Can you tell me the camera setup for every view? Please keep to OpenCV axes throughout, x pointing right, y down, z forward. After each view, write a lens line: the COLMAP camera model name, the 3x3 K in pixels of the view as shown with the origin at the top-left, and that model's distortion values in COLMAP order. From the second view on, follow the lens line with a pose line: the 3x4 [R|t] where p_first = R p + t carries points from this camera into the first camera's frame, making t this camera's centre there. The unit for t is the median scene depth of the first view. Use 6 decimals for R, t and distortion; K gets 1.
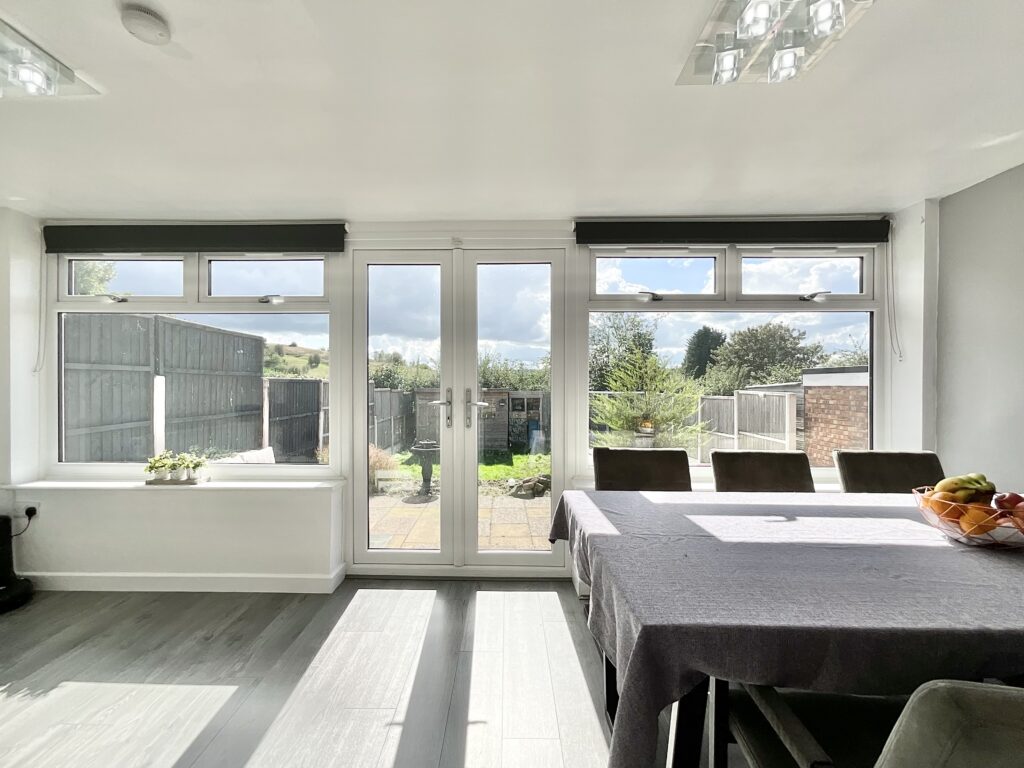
lens RADIAL K [[443.1, 0, 498.2], [0, 443.1, 383.8], [0, 0, 1]] dist [0.000656, 0.000430]
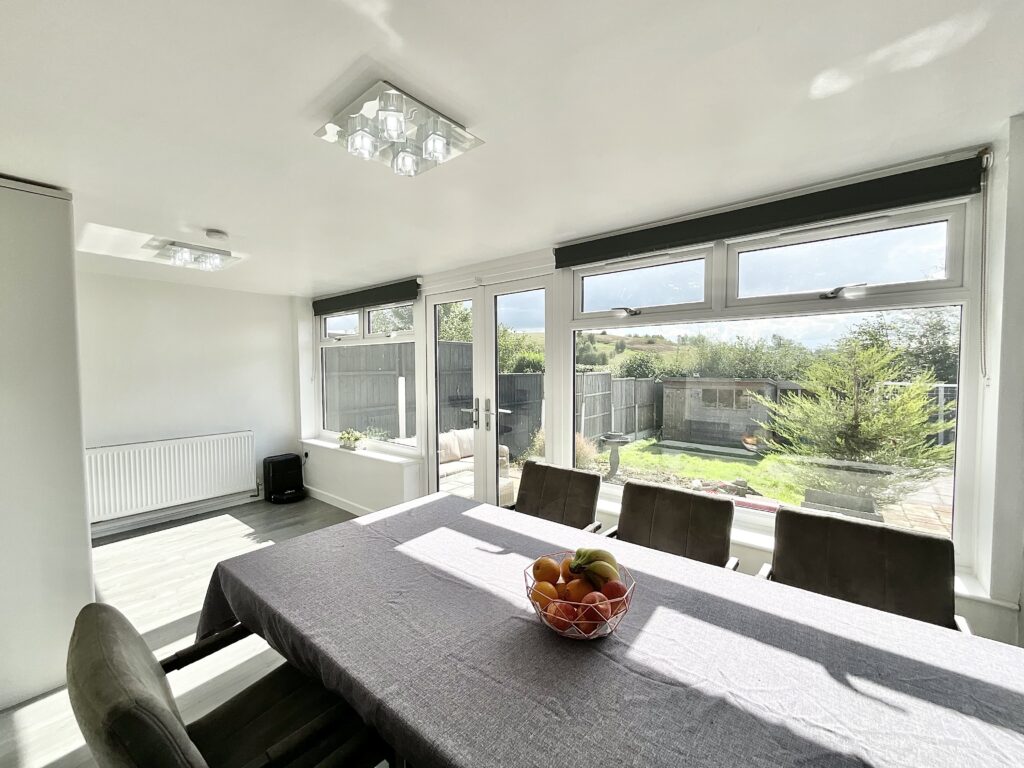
lens RADIAL K [[420.5, 0, 505.9], [0, 420.5, 381.8], [0, 0, 1]] dist [0.014018, -0.006866]
pose [[0.782495, 0.016368, -0.622441, 0.699226], [0.006046, 0.999408, 0.033882, -0.076835], [0.622627, -0.030276, 0.781933, 0.118169]]
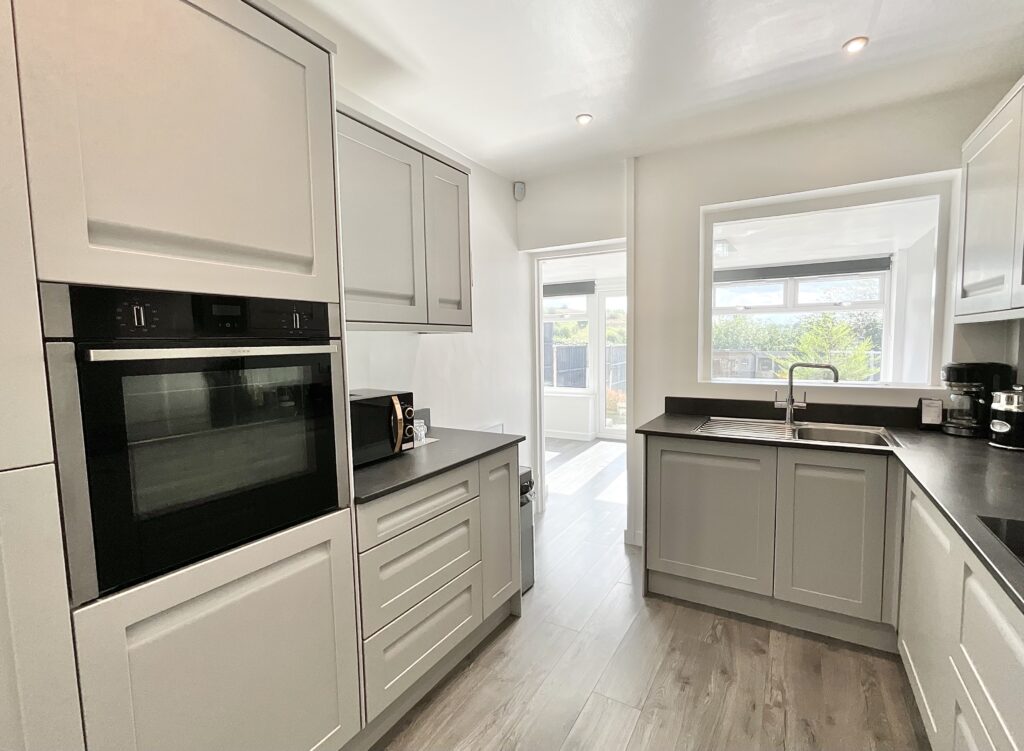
lens RADIAL K [[466.1, 0, 534.6], [0, 466.1, 377.3], [0, 0, 1]] dist [0.001094, 0.000045]
pose [[0.879504, 0.021523, -0.475405, 0.510202], [0.014020, 0.997371, 0.071091, -0.048382], [0.475686, -0.069190, 0.876890, -1.230164]]
